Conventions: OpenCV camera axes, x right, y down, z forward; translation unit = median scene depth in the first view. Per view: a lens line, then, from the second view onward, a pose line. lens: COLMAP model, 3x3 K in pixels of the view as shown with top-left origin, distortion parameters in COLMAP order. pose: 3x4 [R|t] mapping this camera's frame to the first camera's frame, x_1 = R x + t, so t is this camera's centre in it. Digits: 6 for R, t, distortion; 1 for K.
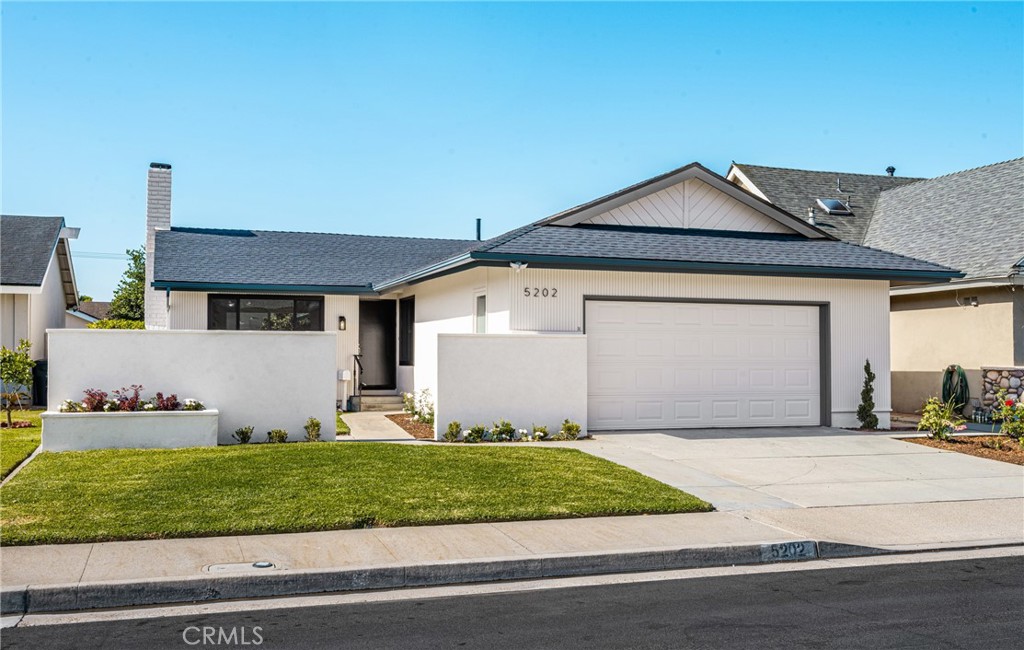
lens RADIAL K [[1024.3, 0, 508.7], [0, 1024.3, 328.2], [0, 0, 1]] dist [0.008784, 0.000000]
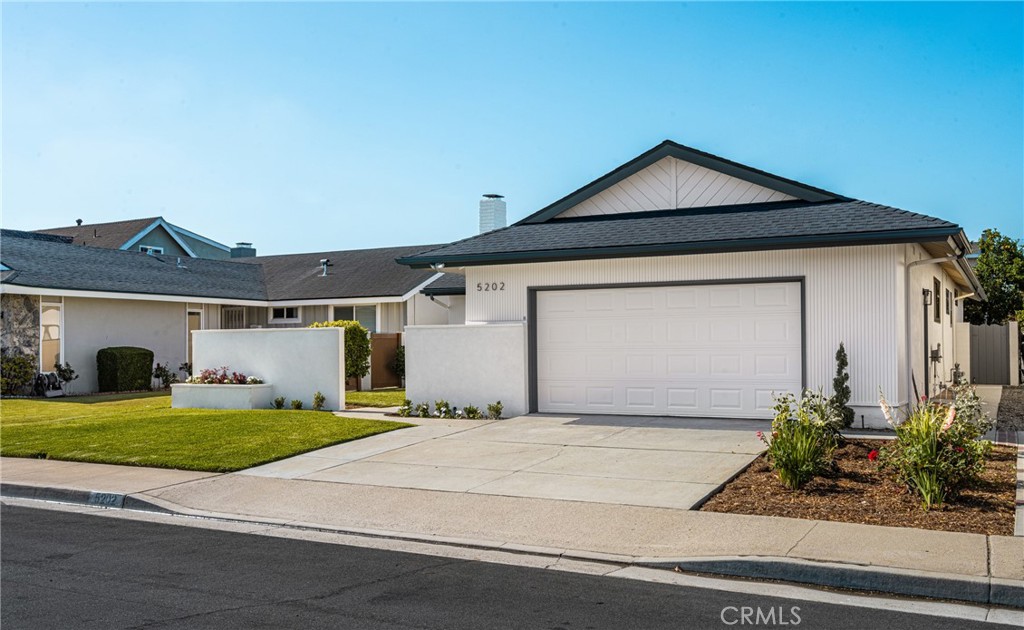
lens RADIAL K [[951.2, 0, 513.9], [0, 951.2, 324.5], [0, 0, 1]] dist [-0.005460, 0.000000]
pose [[0.686603, -0.025368, -0.726590, 0.790739], [0.031729, 0.999484, -0.004913, 0.011926], [0.726340, -0.019681, 0.687054, 0.300621]]
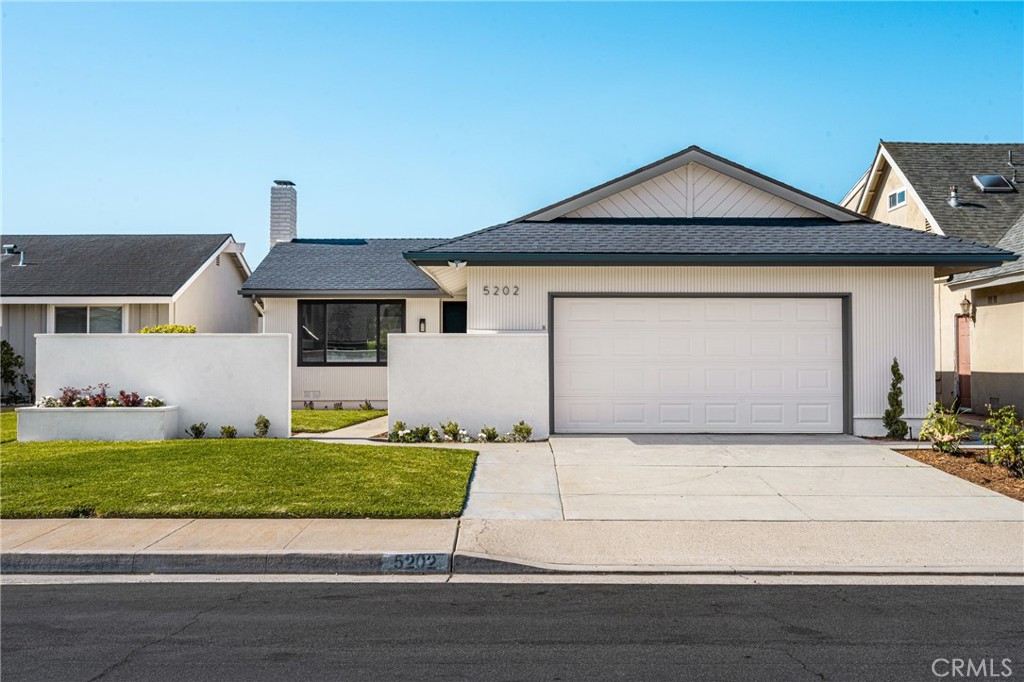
lens RADIAL K [[1019.3, 0, 513.8], [0, 1019.3, 334.8], [0, 0, 1]] dist [-0.001055, 0.000000]
pose [[0.946313, -0.011439, -0.323049, 0.351131], [0.012608, 0.999919, 0.001526, 0.005669], [0.323005, -0.005517, 0.946381, 0.083550]]
